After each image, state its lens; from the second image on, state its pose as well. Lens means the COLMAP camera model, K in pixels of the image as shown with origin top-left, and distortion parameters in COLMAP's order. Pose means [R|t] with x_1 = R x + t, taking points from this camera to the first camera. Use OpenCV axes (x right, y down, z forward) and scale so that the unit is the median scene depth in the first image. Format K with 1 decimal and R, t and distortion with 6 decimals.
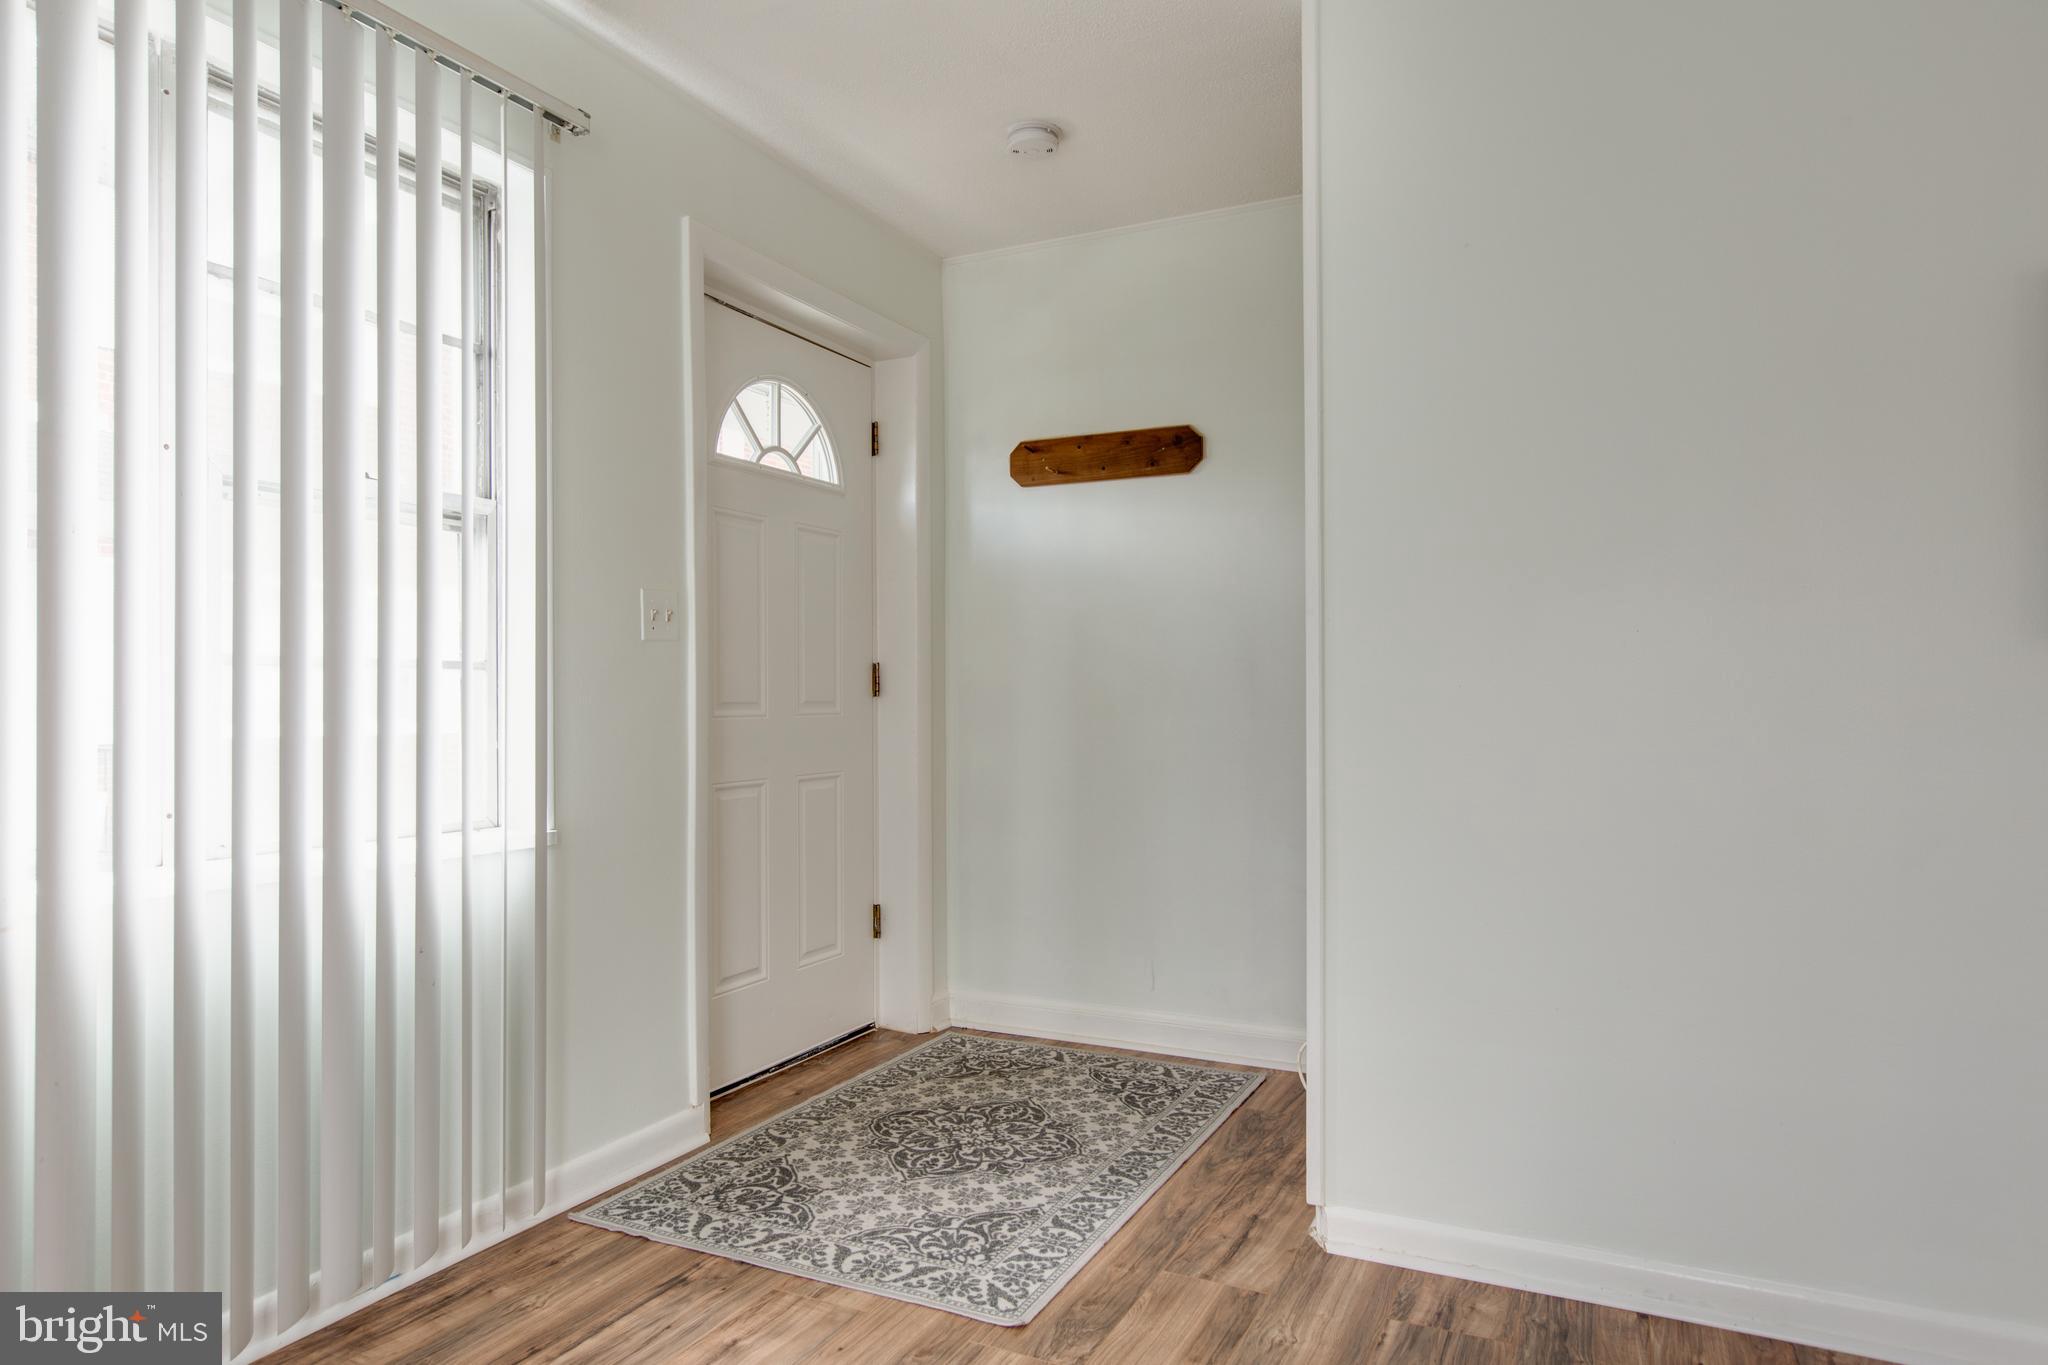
lens RADIAL K [[1247.1, 0, 1024.0], [0, 1247.1, 682.5], [0, 0, 1]] dist [-0.013773, -0.000454]
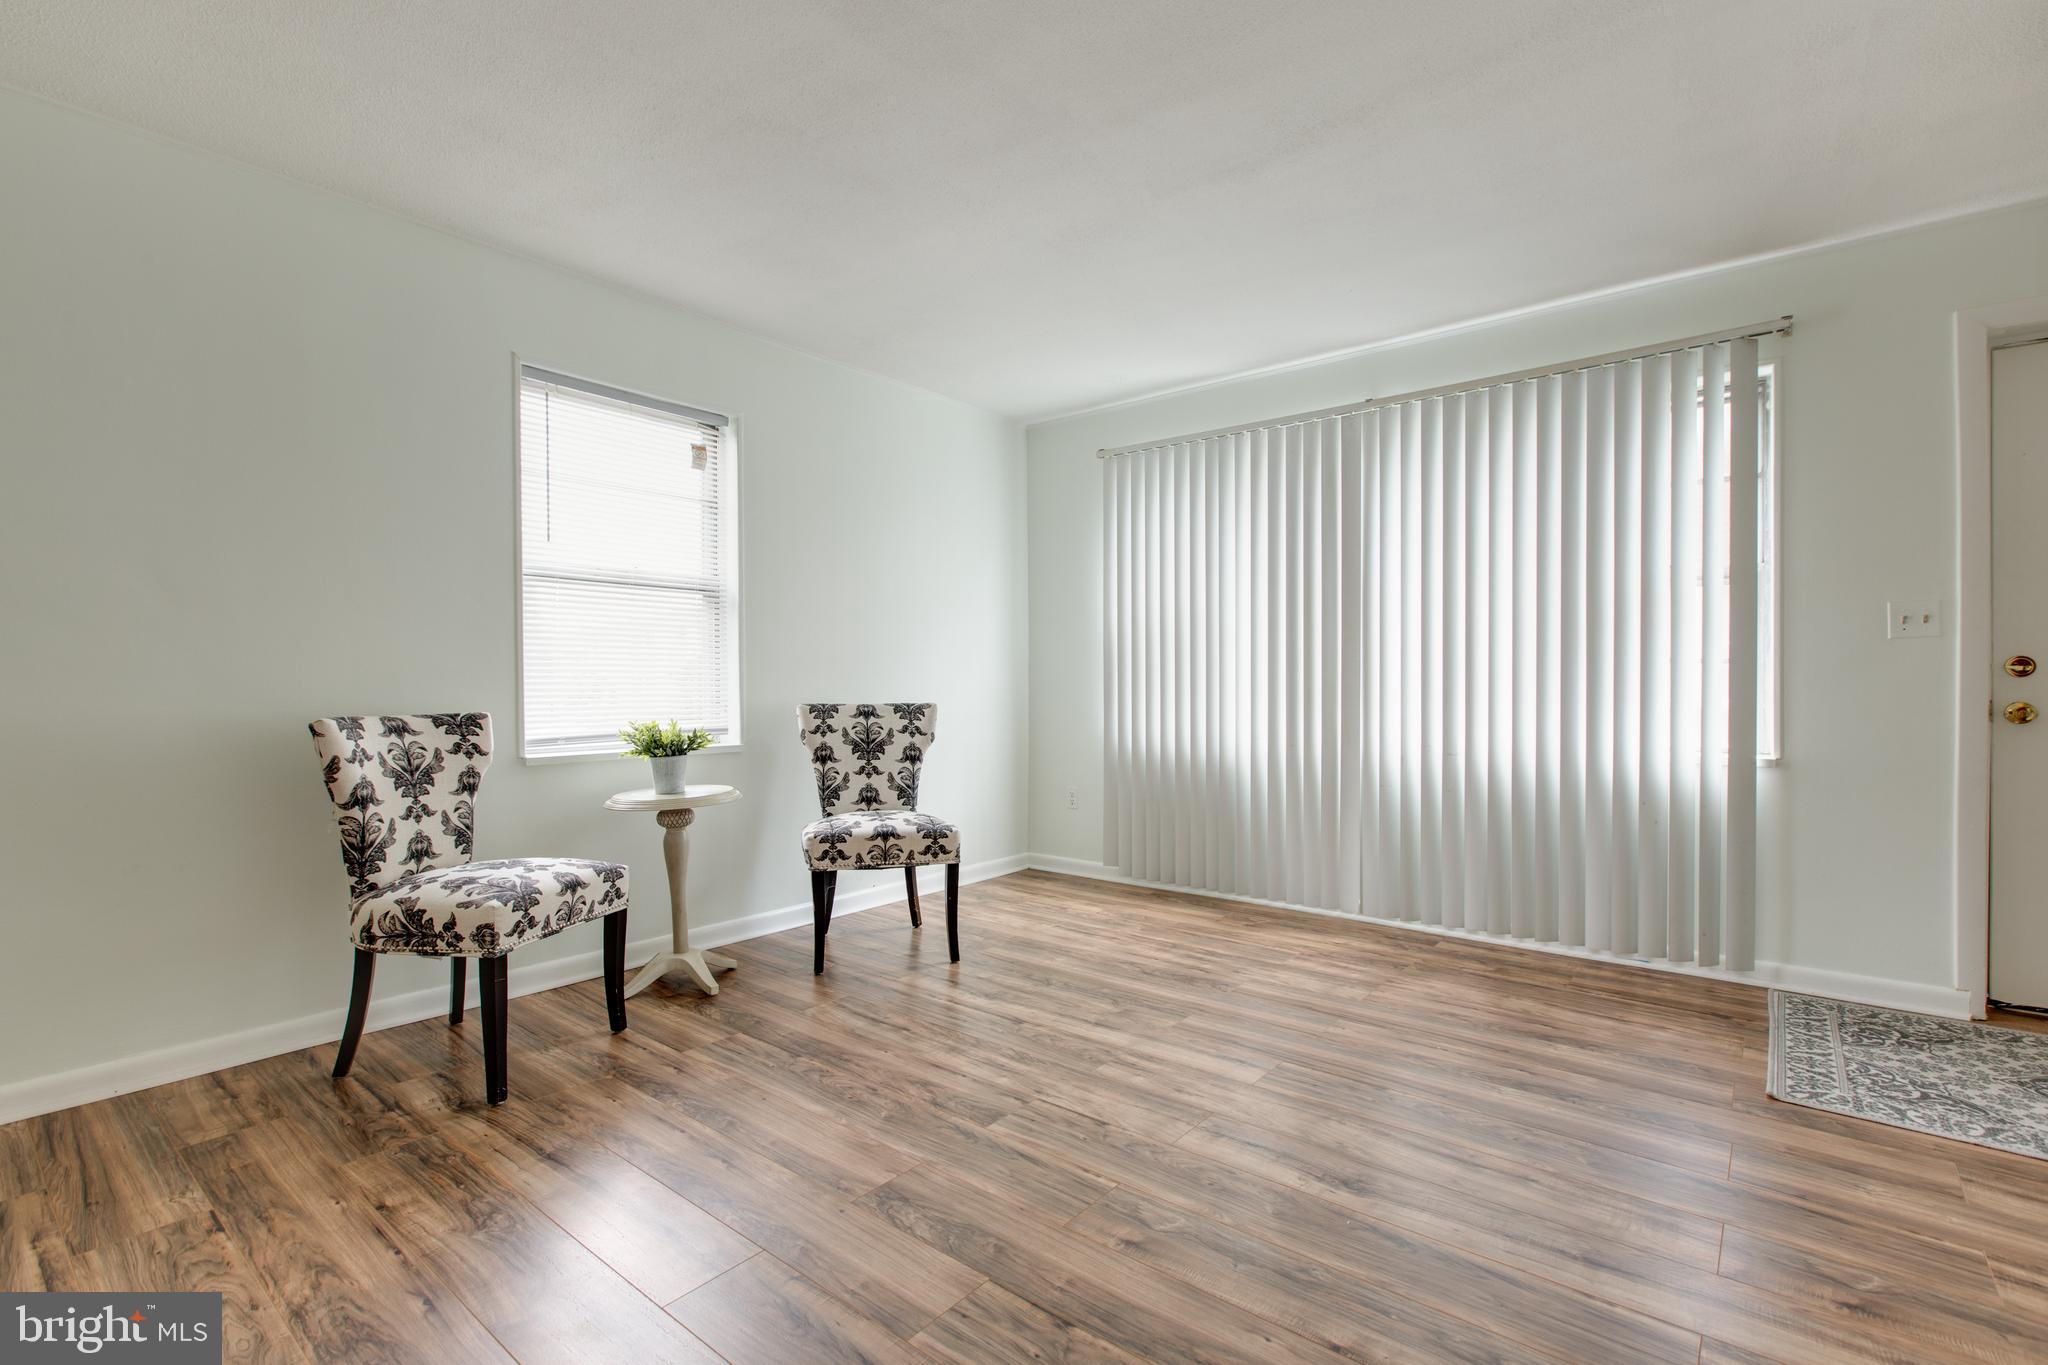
lens RADIAL K [[923.1, 0, 1019.5], [0, 923.1, 686.3], [0, 0, 1]] dist [0.003375, -0.000382]
pose [[-0.230463, 0.012130, -0.973006, 1.030263], [0.015214, 0.999845, 0.008861, -0.003979], [0.972962, -0.012762, -0.230611, 0.297812]]
